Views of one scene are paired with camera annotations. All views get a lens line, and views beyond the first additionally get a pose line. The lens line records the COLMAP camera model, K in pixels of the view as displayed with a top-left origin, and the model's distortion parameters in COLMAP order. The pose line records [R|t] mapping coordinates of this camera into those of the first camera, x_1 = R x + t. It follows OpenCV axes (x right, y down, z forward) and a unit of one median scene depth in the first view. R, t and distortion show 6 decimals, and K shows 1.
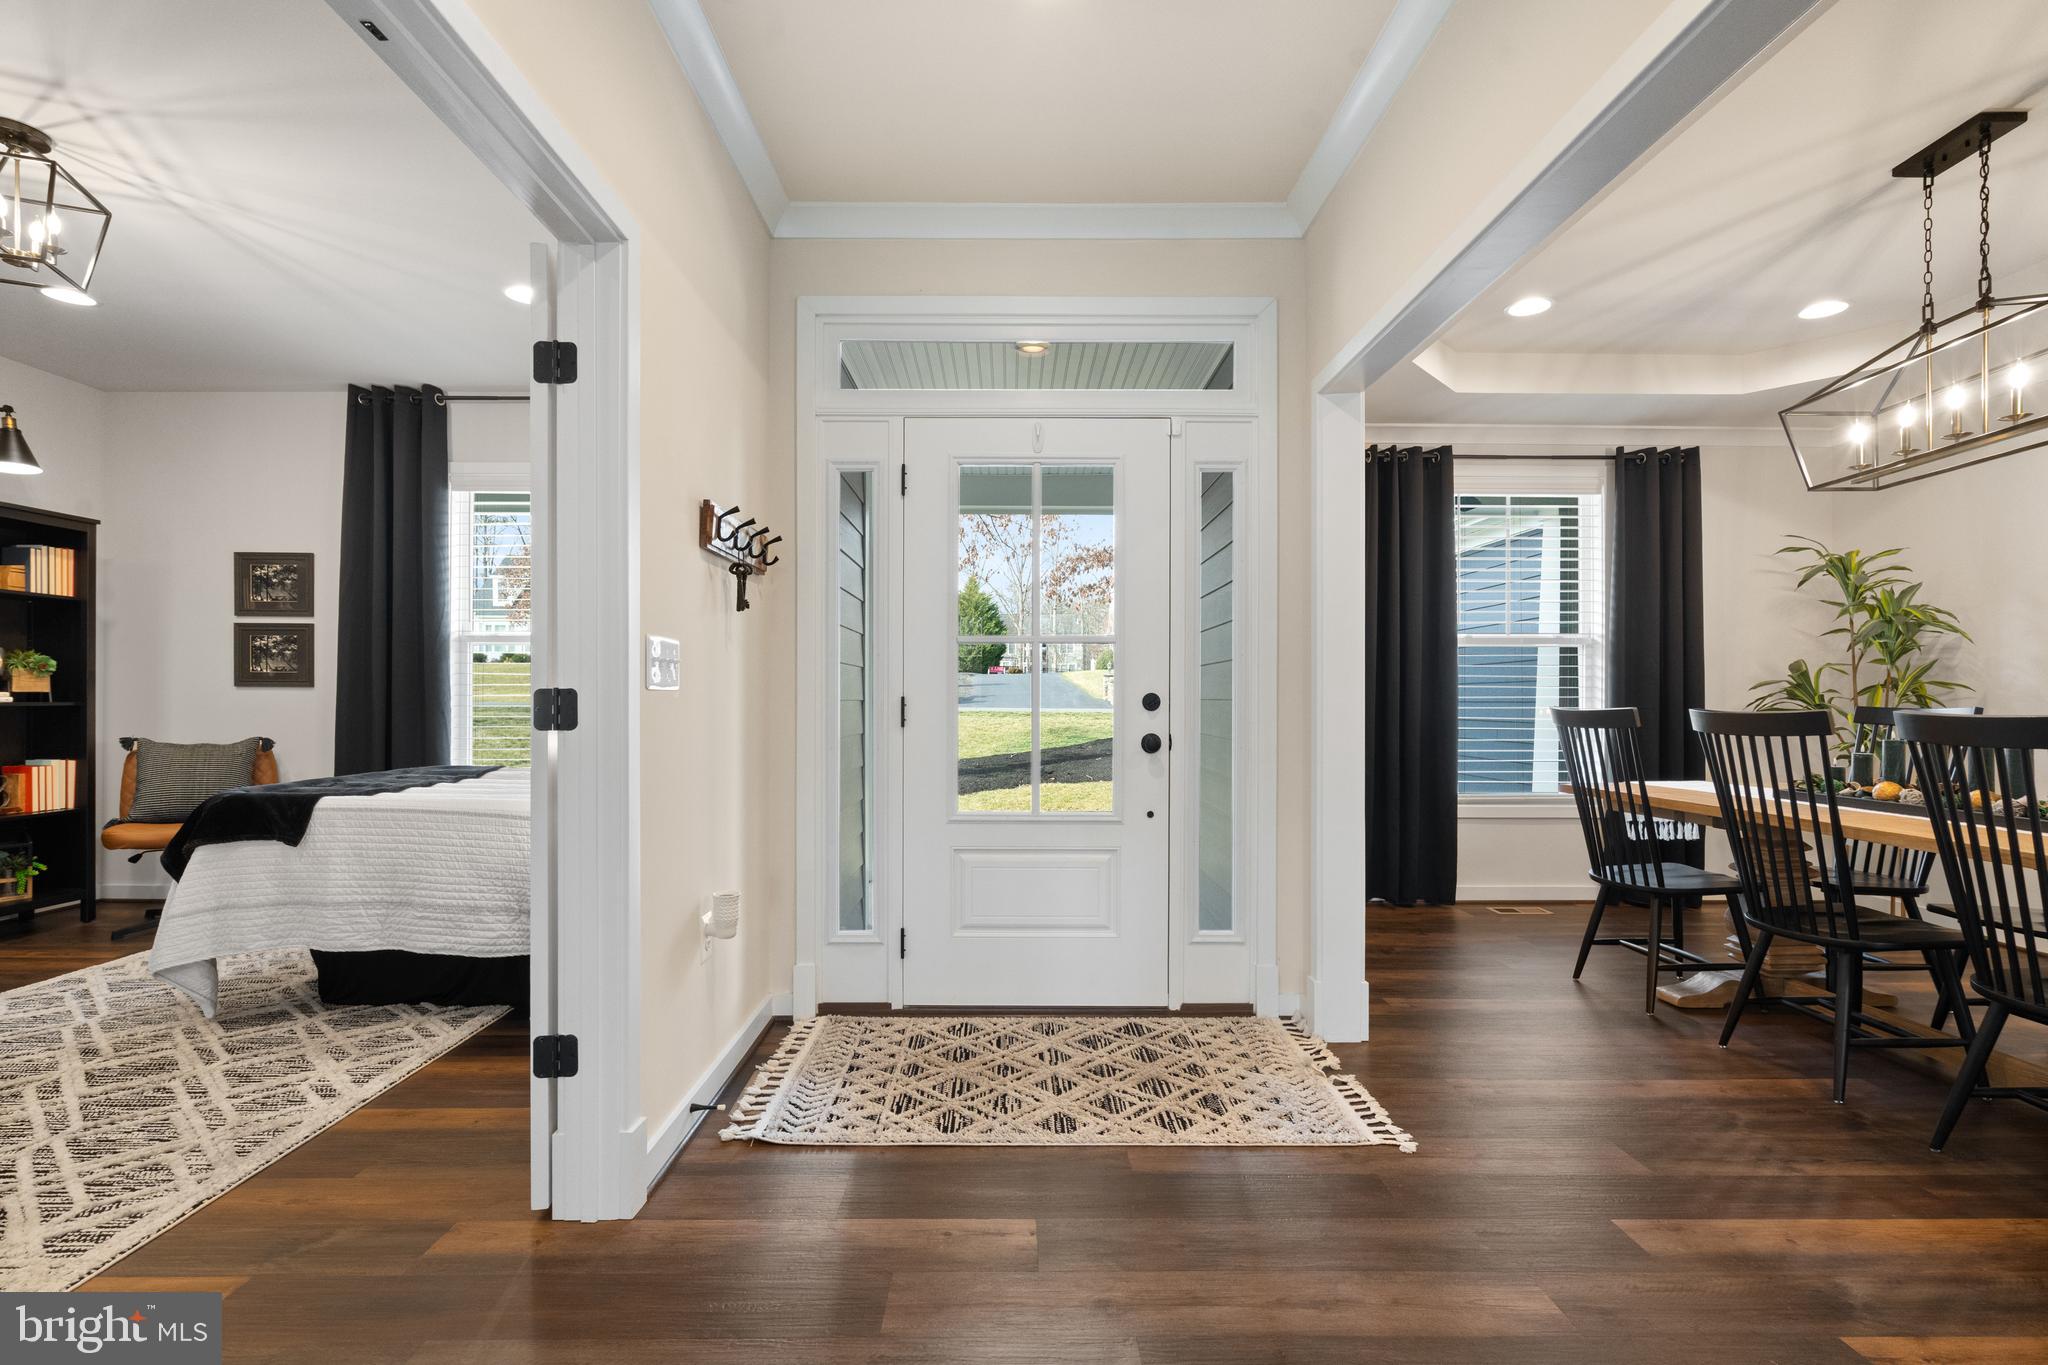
lens RADIAL K [[924.4, 0, 1023.4], [0, 924.4, 700.6], [0, 0, 1]] dist [-0.003946, 0.001412]
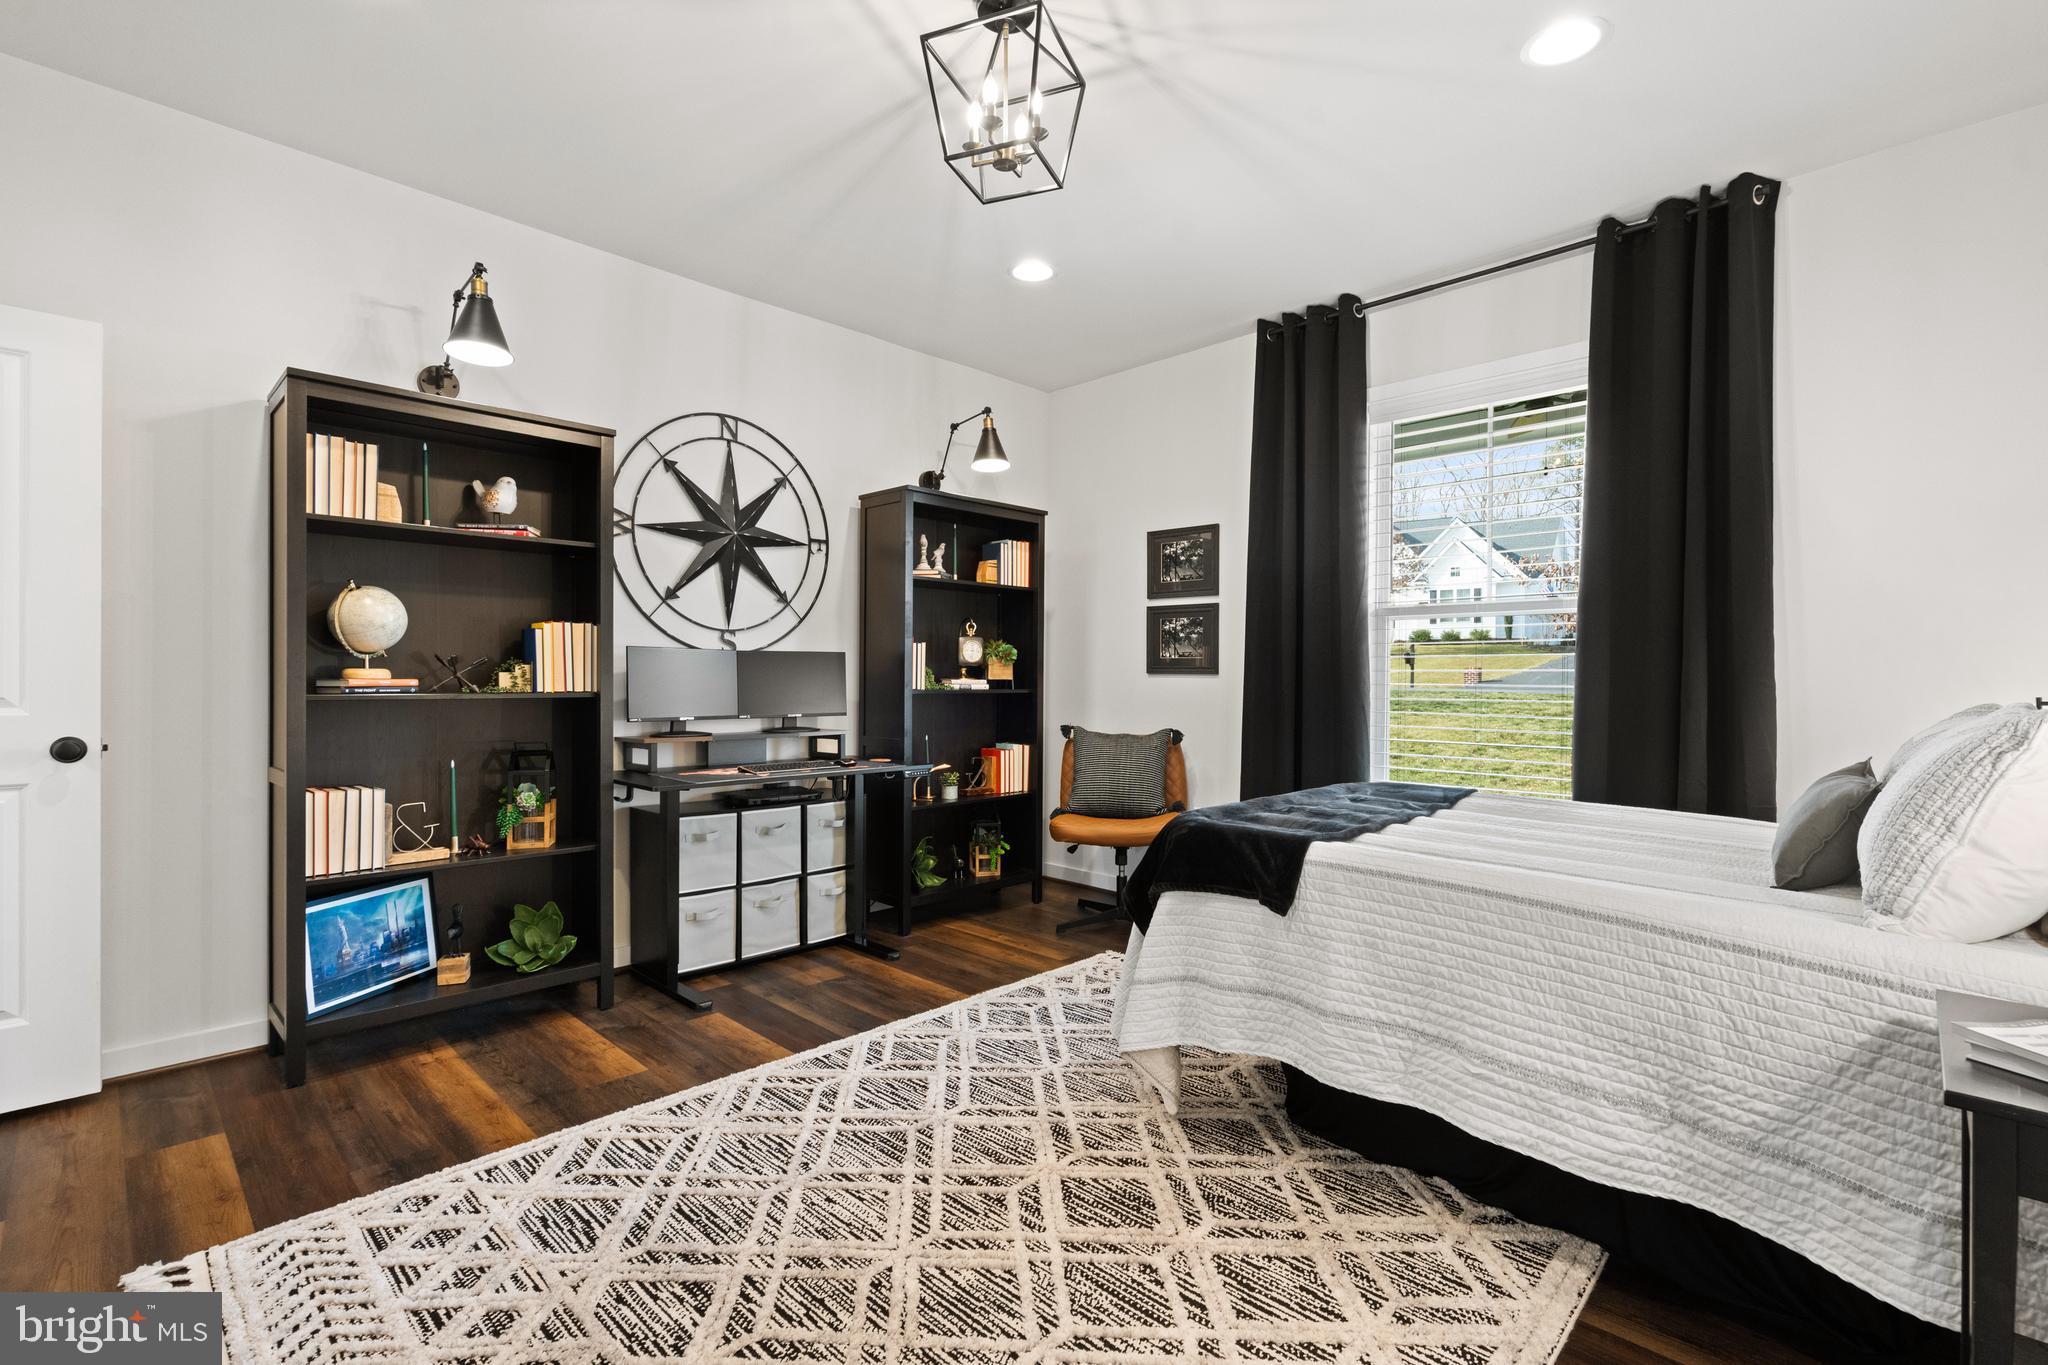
lens RADIAL K [[924.4, 0, 1037.1], [0, 924.4, 678.6], [0, 0, 1]] dist [-0.003946, 0.001412]
pose [[0.719296, 0.002495, -0.694699, -0.316417], [-0.005192, 0.999985, -0.001785, -0.009172], [0.694684, 0.004891, 0.719298, 0.272850]]
